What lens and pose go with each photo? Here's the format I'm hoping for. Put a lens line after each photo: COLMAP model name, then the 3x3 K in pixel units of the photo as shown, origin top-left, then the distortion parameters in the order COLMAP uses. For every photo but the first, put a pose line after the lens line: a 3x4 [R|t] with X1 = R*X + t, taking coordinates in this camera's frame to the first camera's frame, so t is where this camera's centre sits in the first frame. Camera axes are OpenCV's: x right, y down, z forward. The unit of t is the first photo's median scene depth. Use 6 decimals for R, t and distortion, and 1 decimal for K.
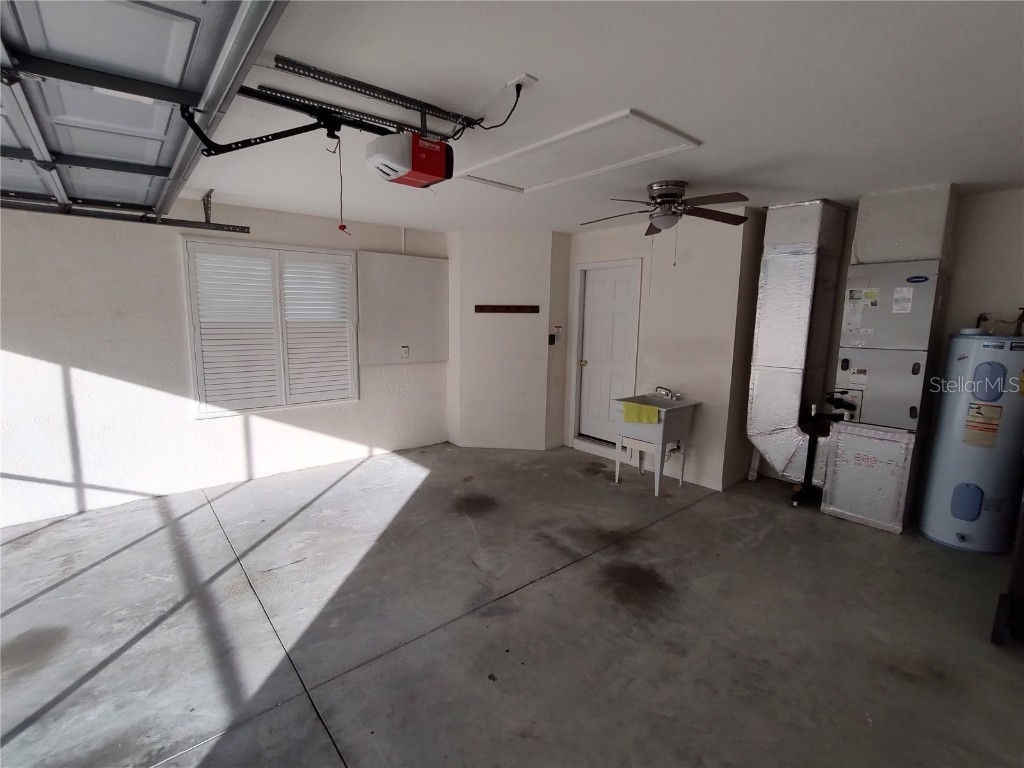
lens RADIAL K [[464.9, 0, 513.0], [0, 464.9, 381.4], [0, 0, 1]] dist [-0.003253, -0.000081]
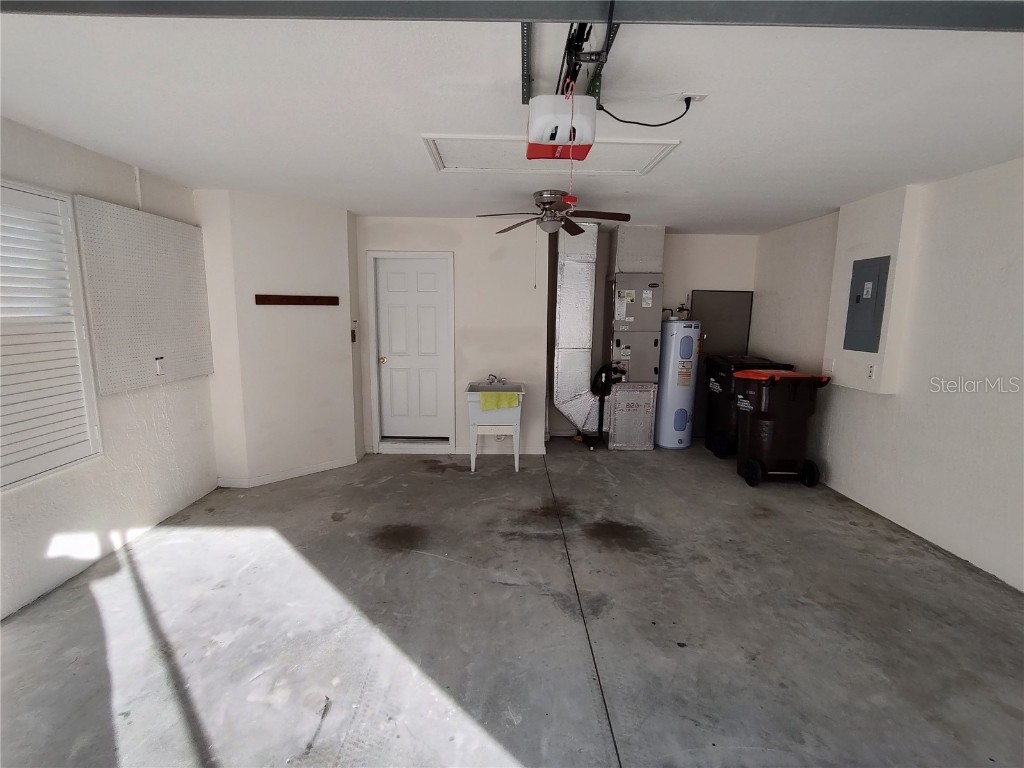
lens RADIAL K [[462.0, 0, 512.0], [0, 462.0, 384.0], [0, 0, 1]] dist [-0.000461, 0.000084]
pose [[0.644972, -0.125599, 0.753815, -0.575500], [0.105040, 0.991610, 0.075347, -0.052256], [-0.756953, 0.030584, 0.652753, 0.316196]]
